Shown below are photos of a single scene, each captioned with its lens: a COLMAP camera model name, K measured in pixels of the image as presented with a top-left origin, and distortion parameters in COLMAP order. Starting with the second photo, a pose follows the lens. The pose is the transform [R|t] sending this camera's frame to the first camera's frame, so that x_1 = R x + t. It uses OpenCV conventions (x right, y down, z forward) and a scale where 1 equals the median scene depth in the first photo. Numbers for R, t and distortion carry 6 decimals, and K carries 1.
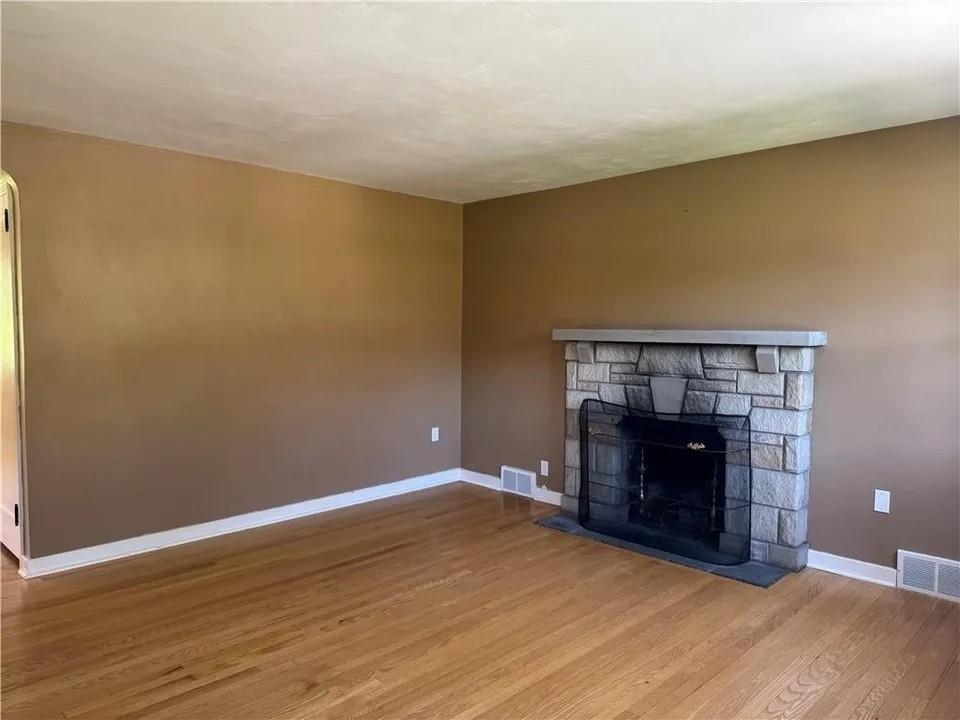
lens RADIAL K [[683.5, 0, 484.1], [0, 683.5, 360.9], [0, 0, 1]] dist [0.065716, -0.012716]
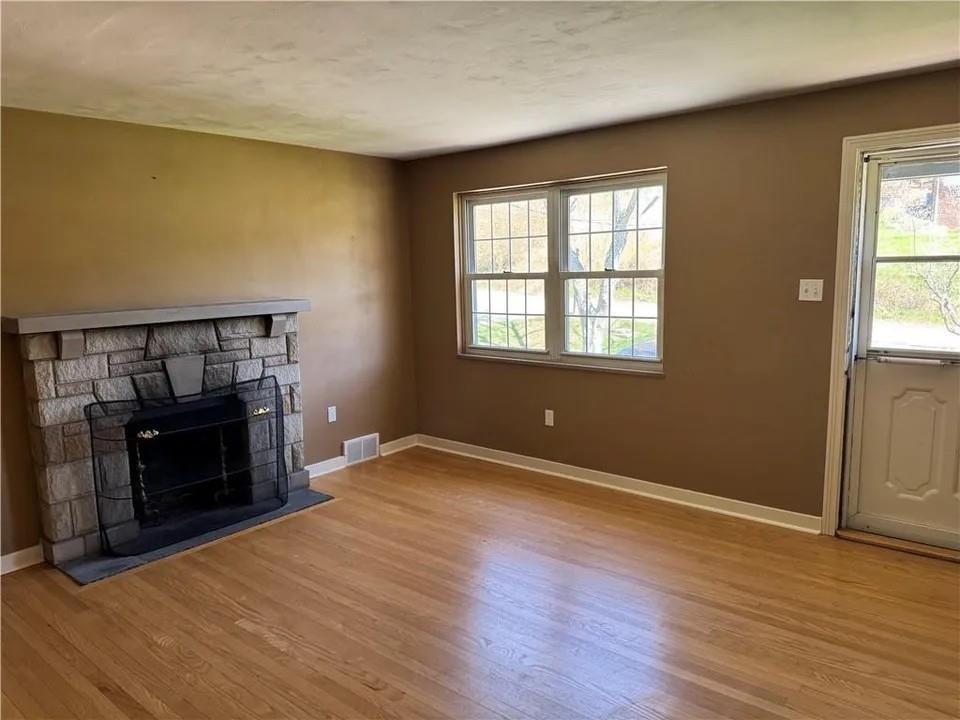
lens RADIAL K [[683.5, 0, 455.9], [0, 683.5, 360.2], [0, 0, 1]] dist [0.065716, -0.012716]
pose [[-0.053269, -0.141142, 0.988555, -0.718540], [0.084029, 0.985816, 0.145279, -0.081074], [-0.995038, 0.090806, -0.040654, 0.686919]]
